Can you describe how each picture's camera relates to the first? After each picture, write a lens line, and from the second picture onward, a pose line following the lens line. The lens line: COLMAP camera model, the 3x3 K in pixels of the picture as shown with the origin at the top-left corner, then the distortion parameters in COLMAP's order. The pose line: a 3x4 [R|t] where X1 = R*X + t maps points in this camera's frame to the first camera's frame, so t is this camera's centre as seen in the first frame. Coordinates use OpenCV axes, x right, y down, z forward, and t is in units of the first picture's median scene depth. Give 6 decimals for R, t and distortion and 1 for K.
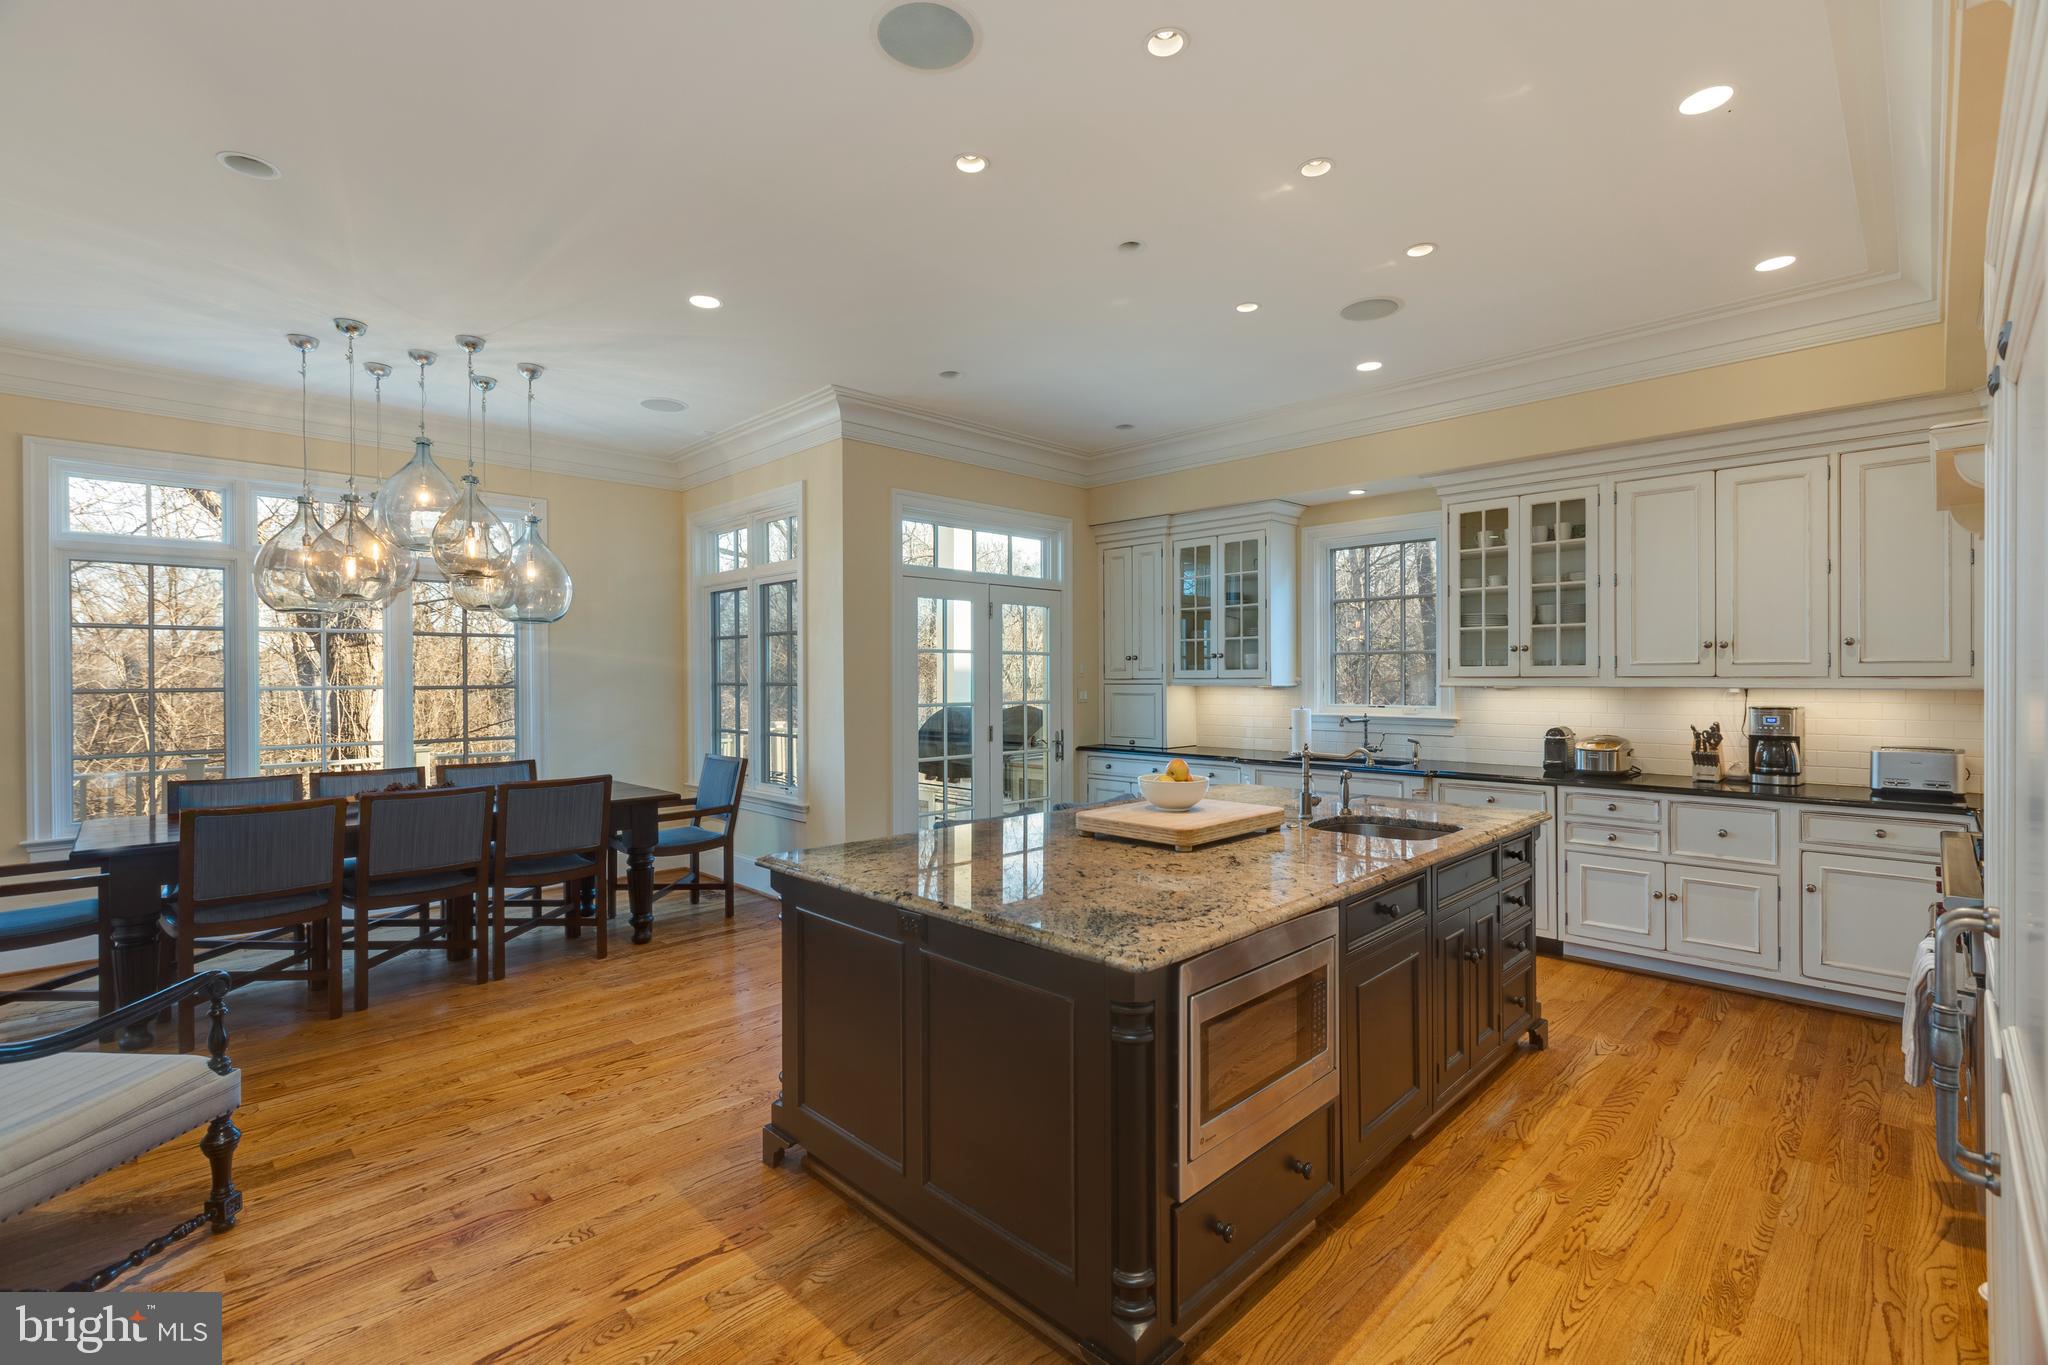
lens RADIAL K [[906.5, 0, 1031.1], [0, 906.5, 675.4], [0, 0, 1]] dist [0.003003, -0.000855]
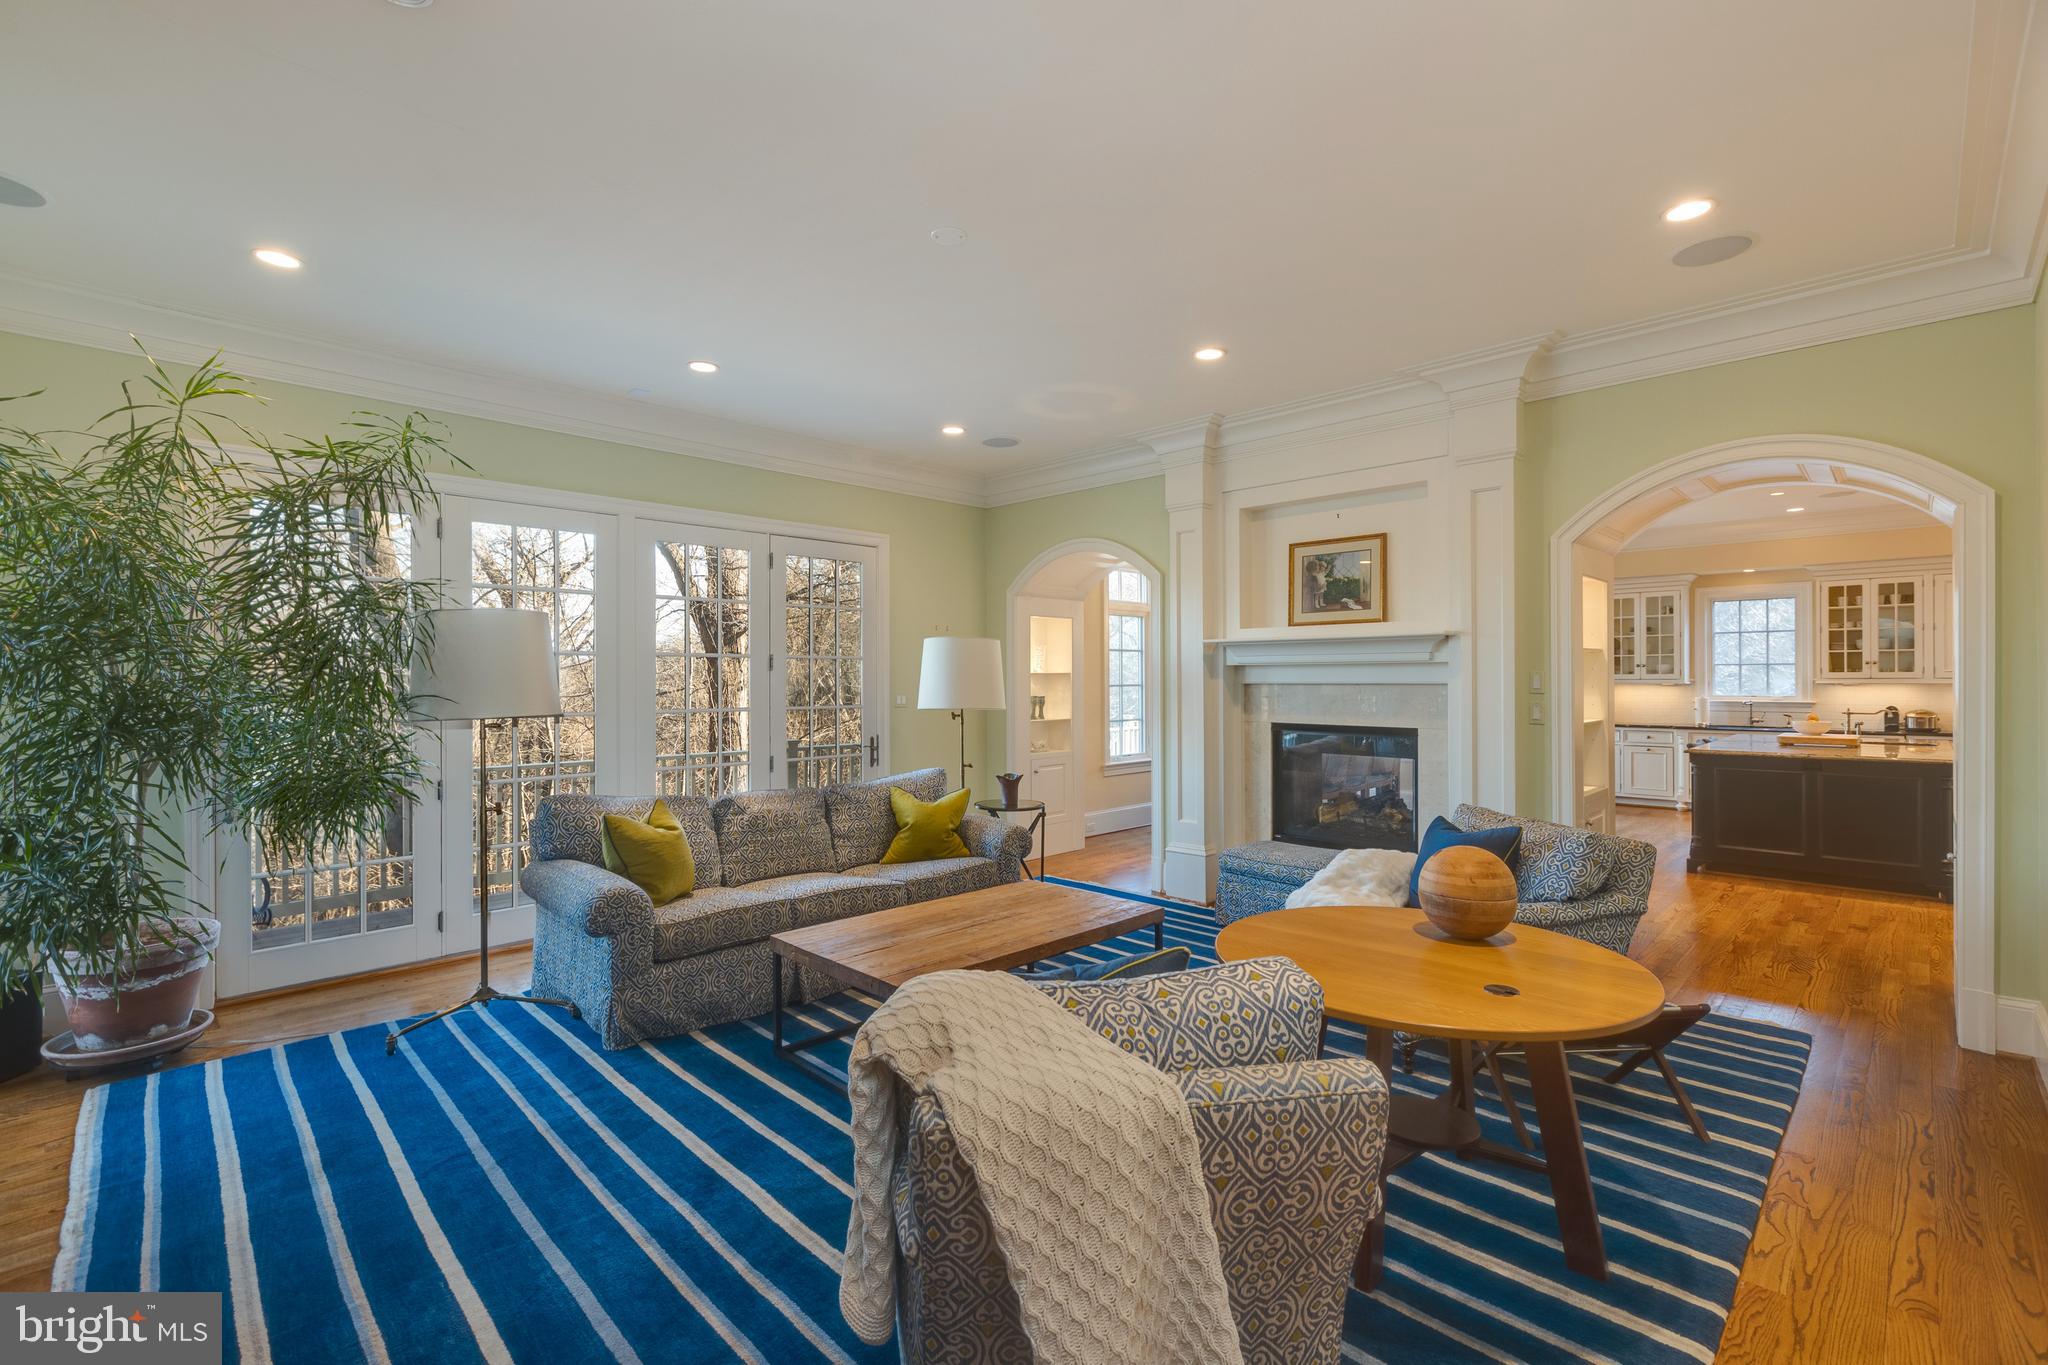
lens RADIAL K [[906.5, 0, 1019.5], [0, 906.5, 676.8], [0, 0, 1]] dist [0.003003, -0.000855]
pose [[0.999623, 0.001584, -0.027406, -1.117175], [-0.001632, 0.999997, -0.001735, 0.004556], [0.027403, 0.001779, 0.999623, -0.868027]]
